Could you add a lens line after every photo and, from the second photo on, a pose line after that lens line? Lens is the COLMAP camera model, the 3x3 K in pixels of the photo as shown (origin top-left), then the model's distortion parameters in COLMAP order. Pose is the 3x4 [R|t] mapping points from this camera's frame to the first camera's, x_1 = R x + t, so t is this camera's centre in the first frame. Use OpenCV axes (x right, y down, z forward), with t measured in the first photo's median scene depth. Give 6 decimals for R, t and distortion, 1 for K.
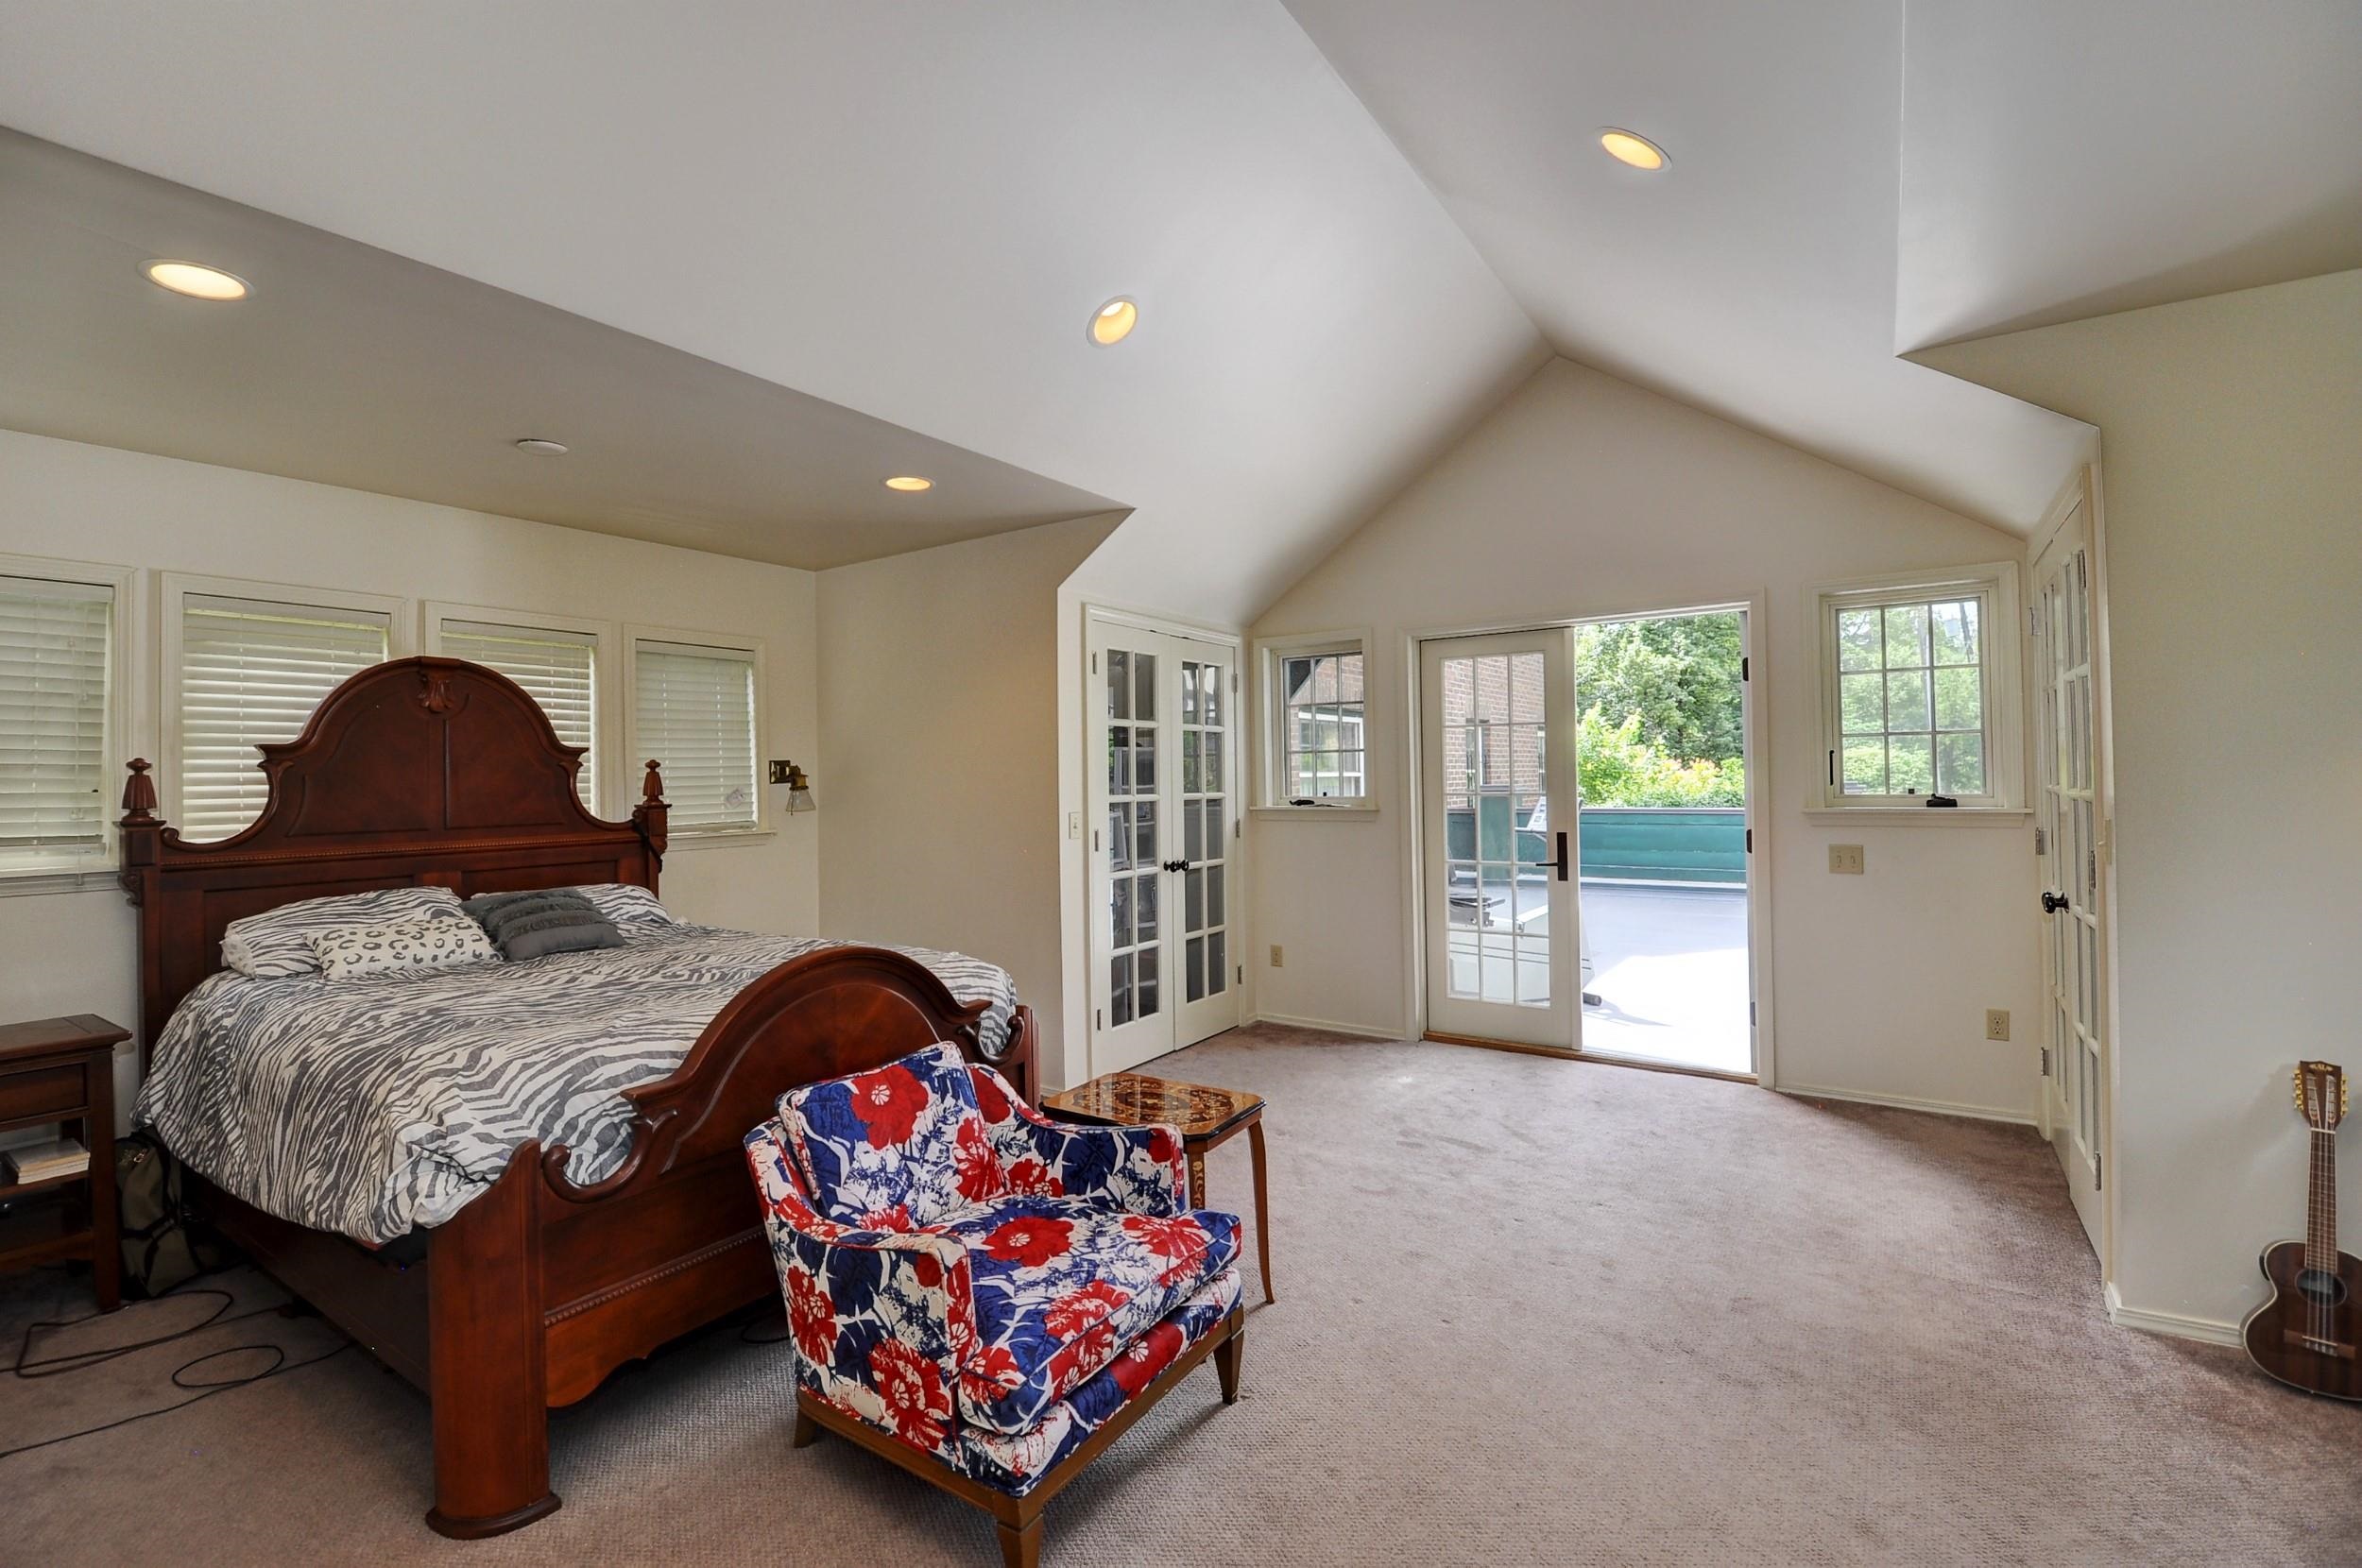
lens RADIAL K [[1044.1, 0, 1165.8], [0, 1044.1, 765.9], [0, 0, 1]] dist [0.021244, -0.028216]
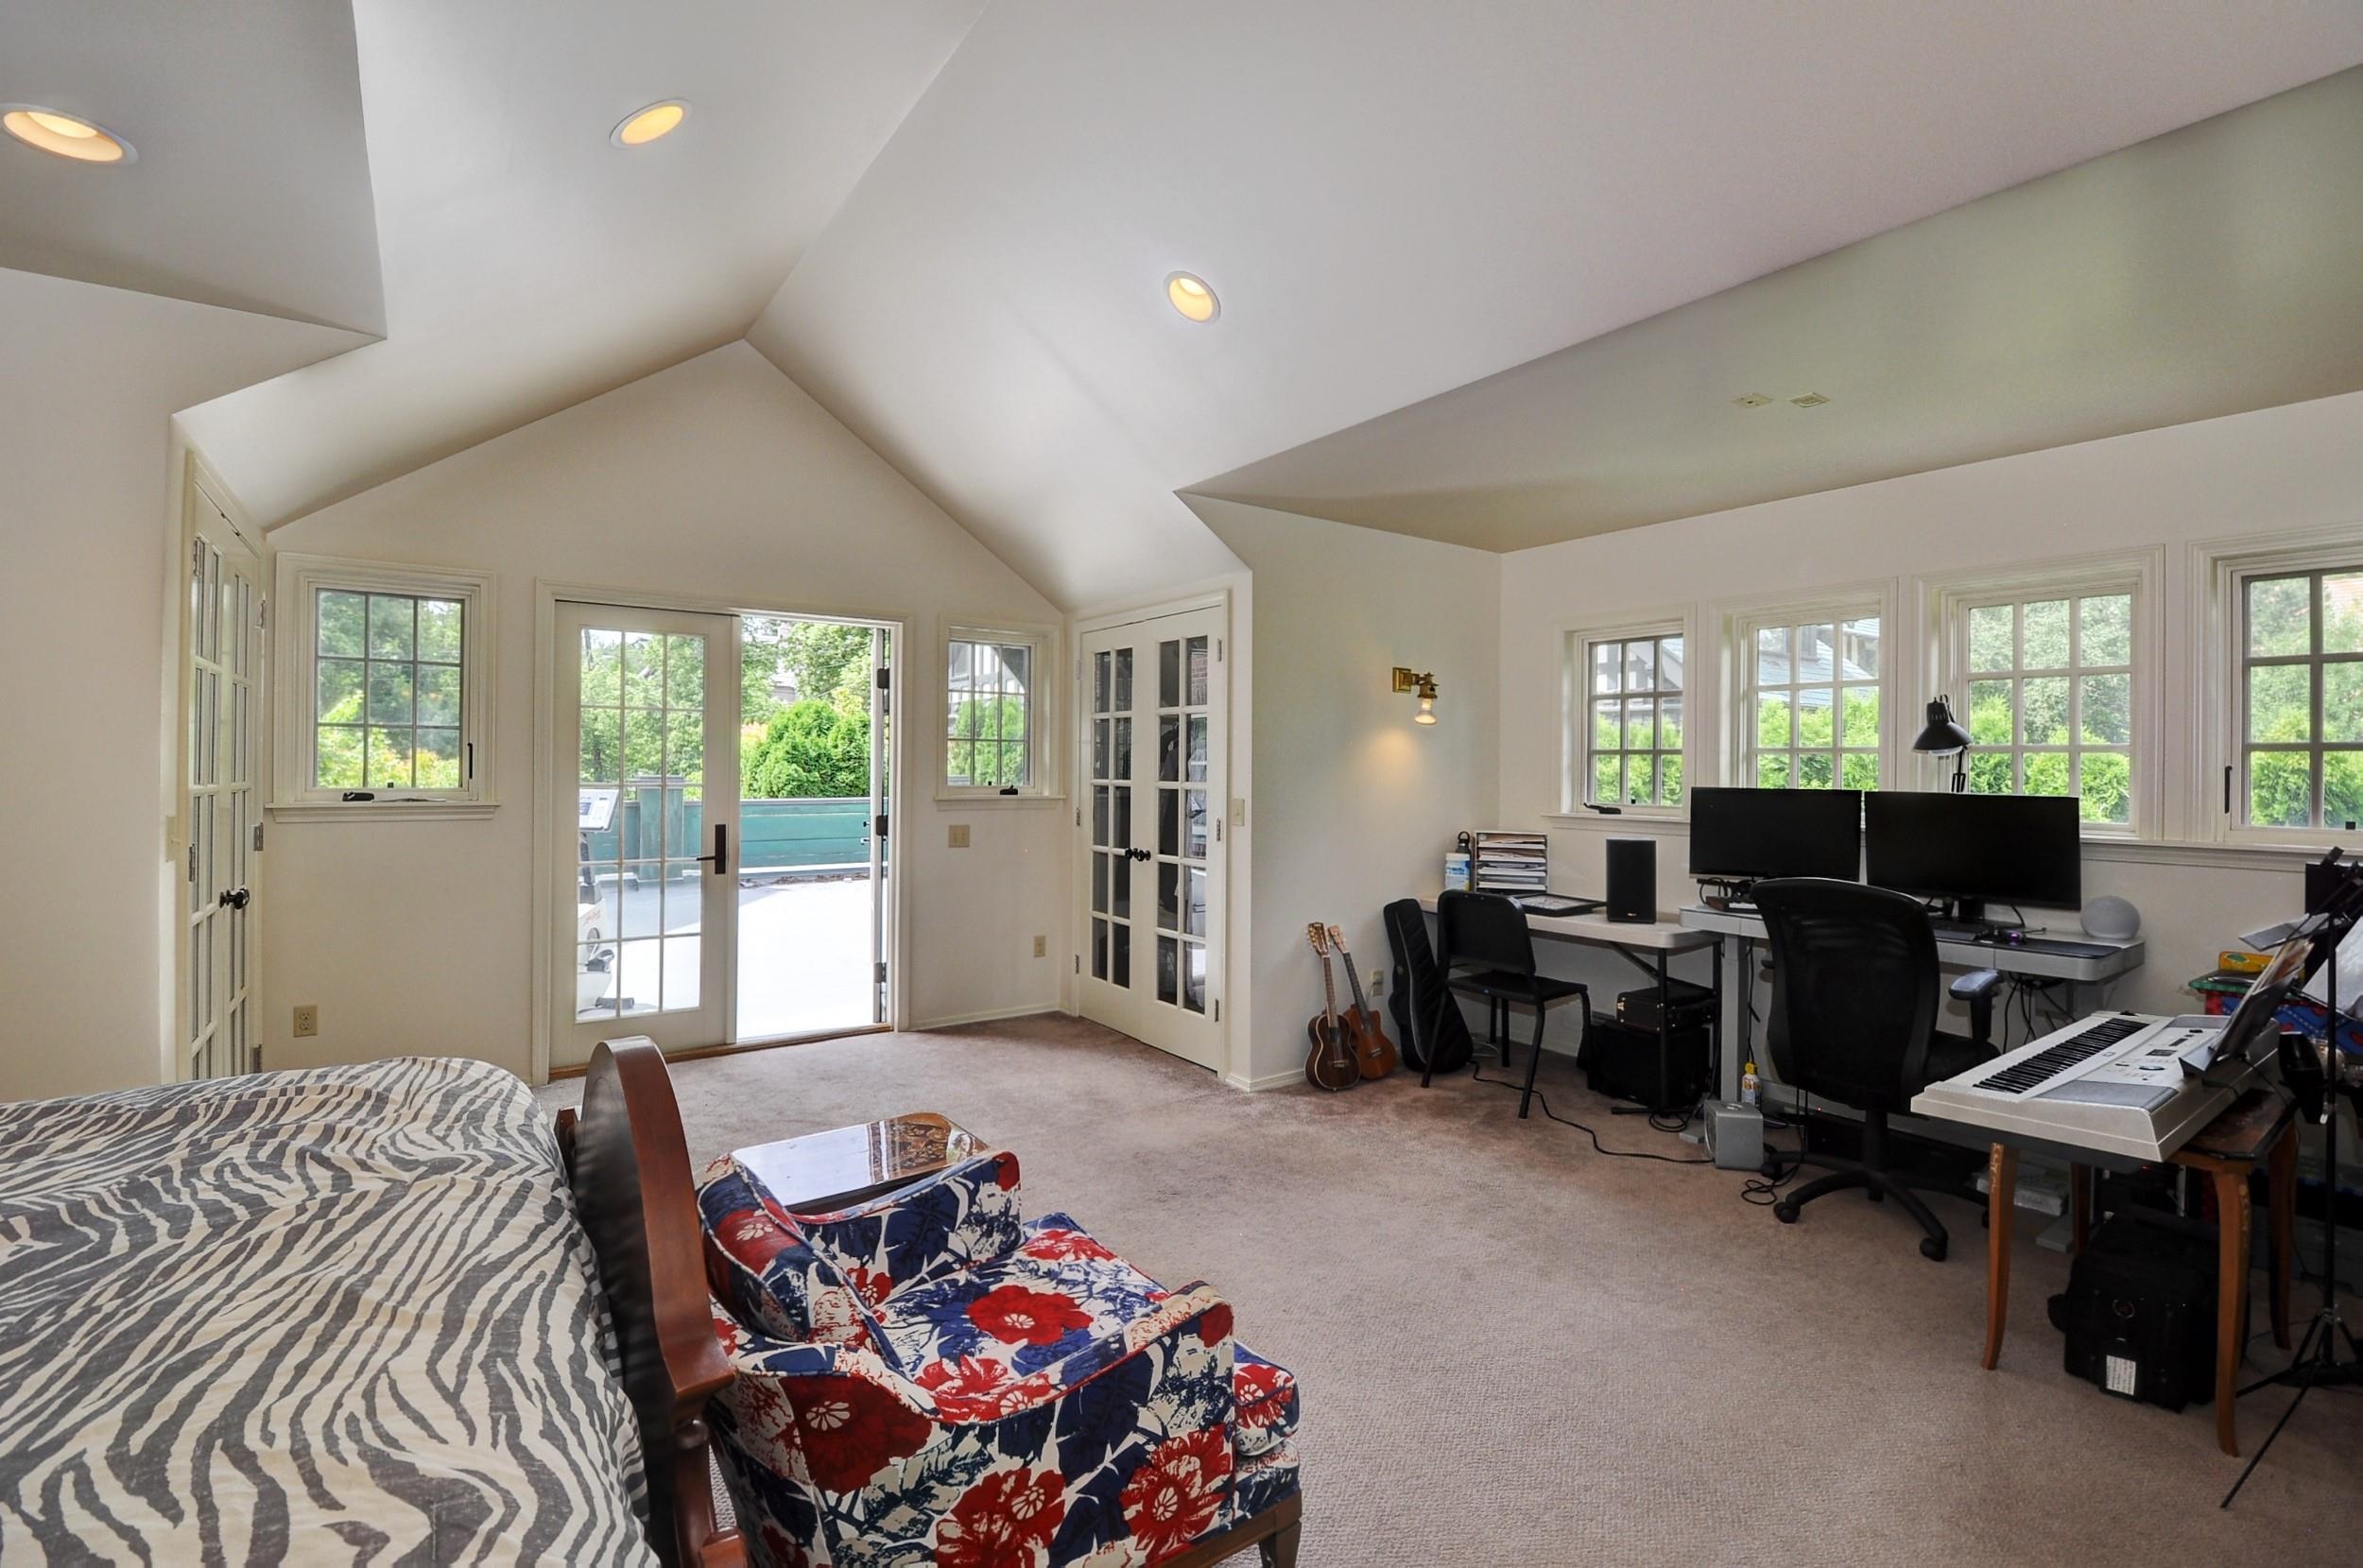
lens RADIAL K [[1044.6, 0, 1166.3], [0, 1044.6, 765.9], [0, 0, 1]] dist [0.021244, -0.028216]
pose [[0.341767, 0.020221, 0.939567, -0.889977], [-0.025342, 0.999603, -0.012295, 0.023846], [-0.939443, -0.019608, 0.342144, 0.623005]]
